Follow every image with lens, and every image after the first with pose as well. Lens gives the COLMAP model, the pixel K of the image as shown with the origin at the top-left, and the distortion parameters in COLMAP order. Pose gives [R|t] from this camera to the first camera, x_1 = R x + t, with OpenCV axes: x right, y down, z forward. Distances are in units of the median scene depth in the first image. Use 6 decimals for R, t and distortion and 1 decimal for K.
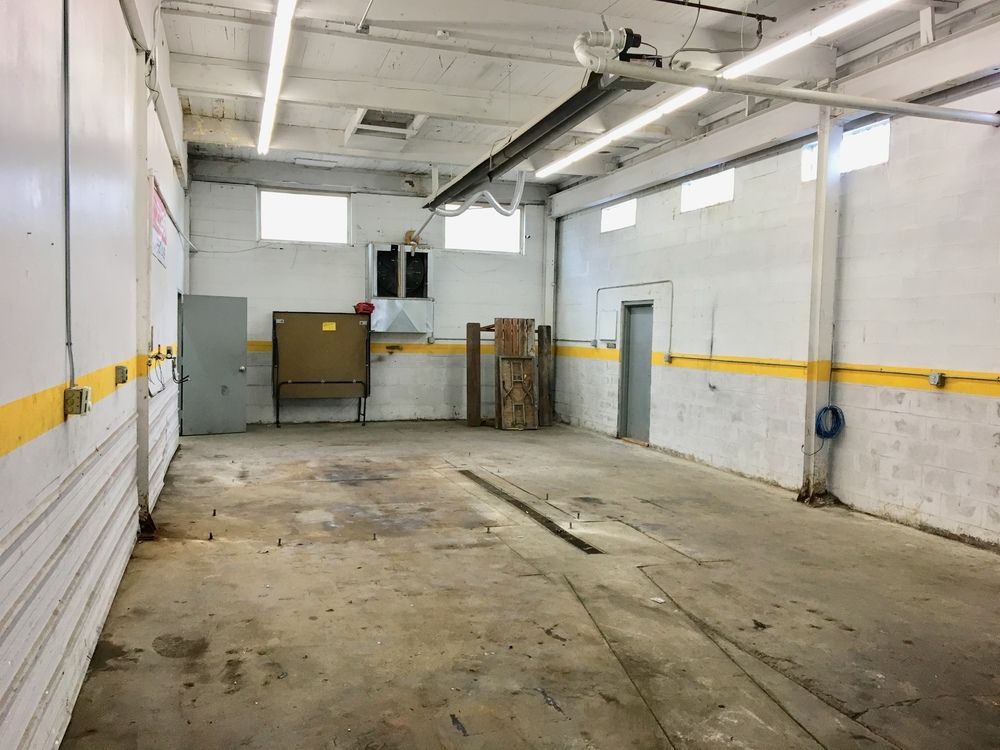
lens RADIAL K [[835.8, 0, 500.0], [0, 835.8, 375.0], [0, 0, 1]] dist [0.040540, -0.055783]
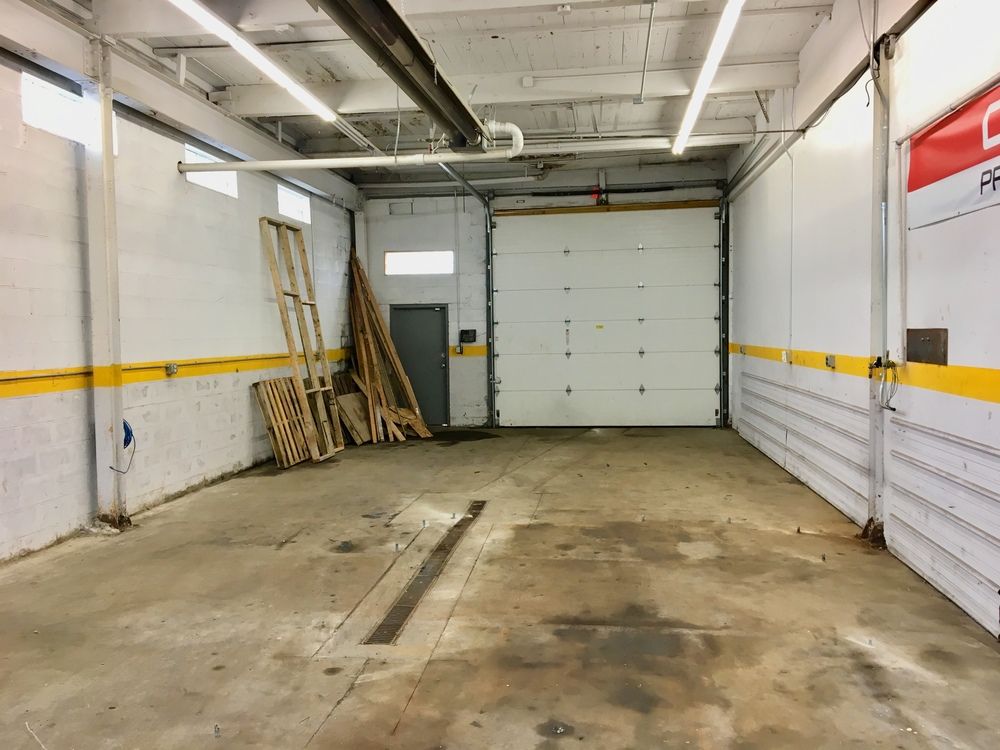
lens RADIAL K [[835.8, 0, 500.0], [0, 835.8, 375.0], [0, 0, 1]] dist [0.040540, -0.055783]
pose [[-0.901148, -0.037711, 0.431869, -0.384920], [0.012173, 0.993615, 0.112162, -0.107012], [-0.433341, 0.106332, -0.894935, 1.758948]]
